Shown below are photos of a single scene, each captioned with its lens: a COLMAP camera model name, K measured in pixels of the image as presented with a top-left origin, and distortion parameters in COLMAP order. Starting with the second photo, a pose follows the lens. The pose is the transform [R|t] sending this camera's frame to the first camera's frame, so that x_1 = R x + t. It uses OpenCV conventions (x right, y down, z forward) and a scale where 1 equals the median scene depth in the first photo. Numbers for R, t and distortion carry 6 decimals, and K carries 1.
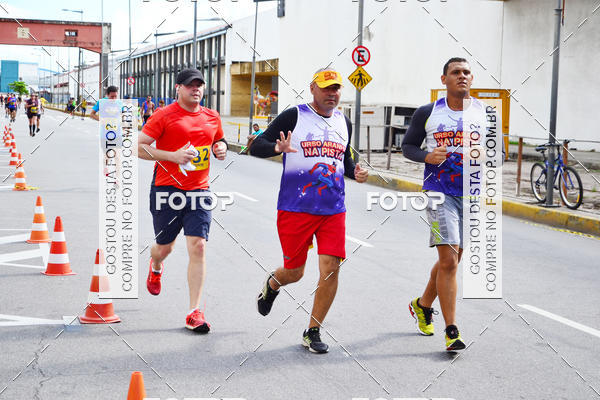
lens RADIAL K [[1227.8, 0, 300.0], [0, 1227.8, 200.0], [0, 0, 1]] dist [0.002041, 0.519959]
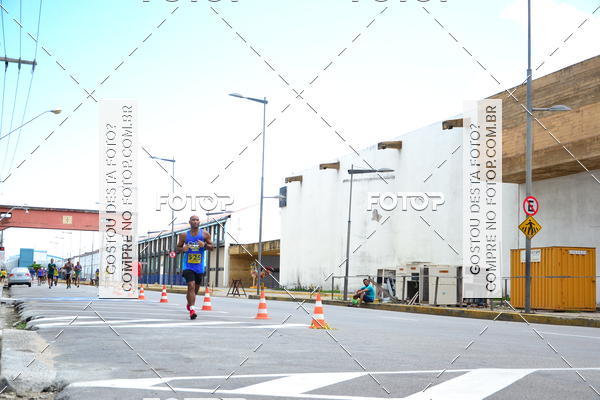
lens RADIAL K [[888.2, 0, 300.0], [0, 888.2, 200.0], [0, 0, 1]] dist [-0.008553, 0.130882]
pose [[0.995740, 0.009759, 0.091685, -0.072044], [0.006401, 0.984667, -0.174326, 0.002898], [-0.091981, 0.174170, 0.980410, 0.091192]]
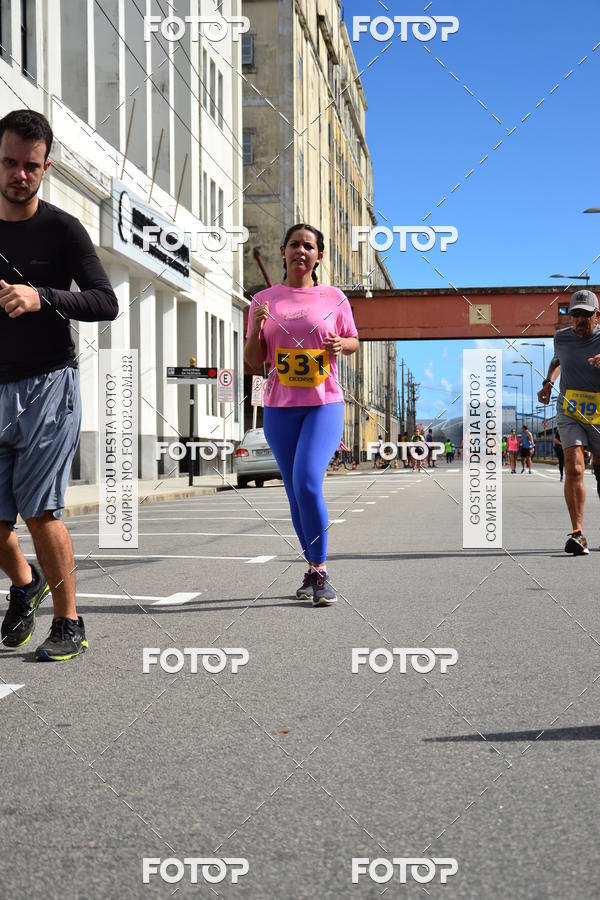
lens RADIAL K [[1333.6, 0, 300.0], [0, 1333.6, 450.0], [0, 0, 1]] dist [-0.004805, 0.089604]
pose [[0.945044, -0.038924, -0.324617, -0.113653], [0.008436, 0.995460, -0.094805, -0.024517], [0.326833, 0.086857, 0.941082, 0.439667]]
